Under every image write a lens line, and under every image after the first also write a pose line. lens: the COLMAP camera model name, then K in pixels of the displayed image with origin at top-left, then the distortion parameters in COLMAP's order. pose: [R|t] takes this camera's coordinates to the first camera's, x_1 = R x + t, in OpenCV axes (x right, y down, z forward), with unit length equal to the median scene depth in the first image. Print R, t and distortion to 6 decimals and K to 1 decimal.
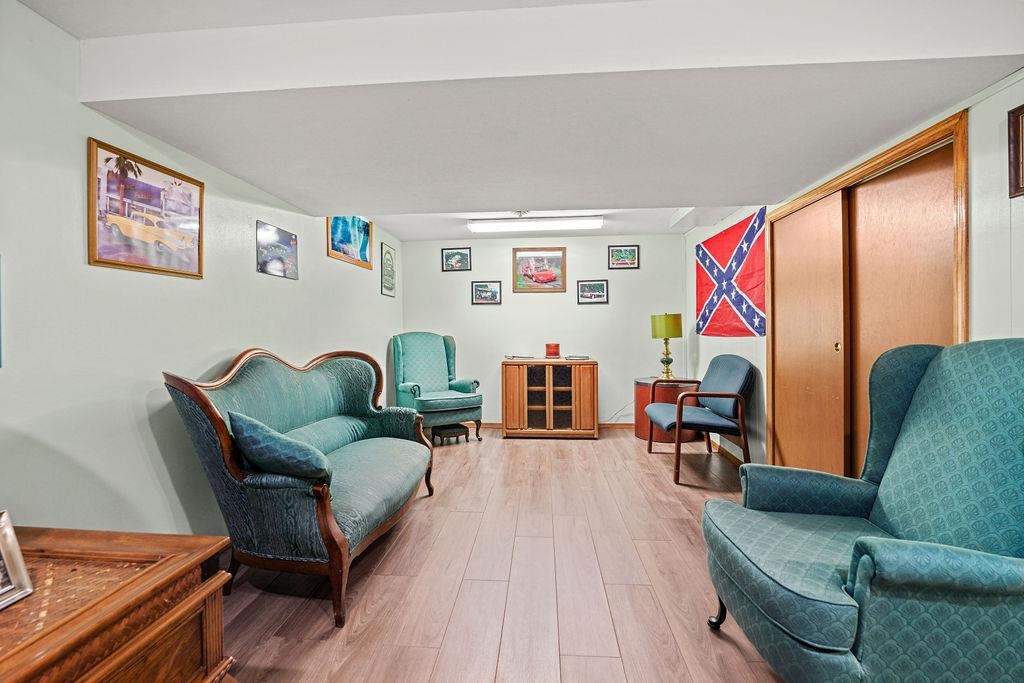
lens RADIAL K [[473.9, 0, 508.0], [0, 473.9, 333.6], [0, 0, 1]] dist [-0.011767, 0.000001]
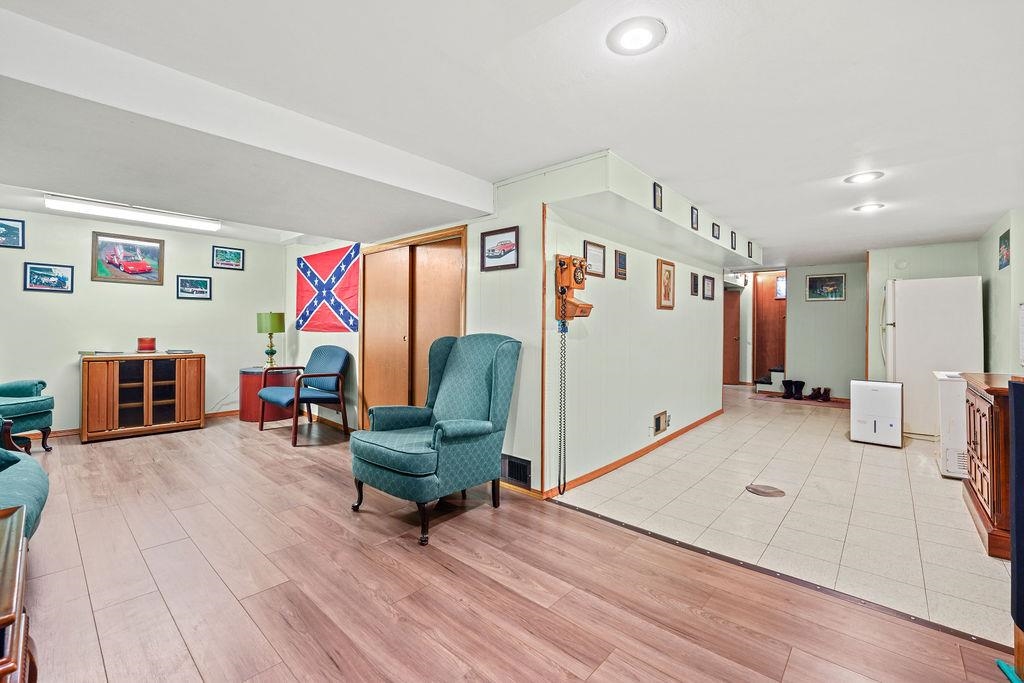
lens RADIAL K [[423.7, 0, 512.4], [0, 423.7, 335.7], [0, 0, 1]] dist [-0.020575, -0.000340]
pose [[0.598838, 0.002313, 0.800867, -0.167583], [-0.012888, 0.999894, 0.006749, 0.001721], [-0.800767, -0.014363, 0.598804, -0.124560]]
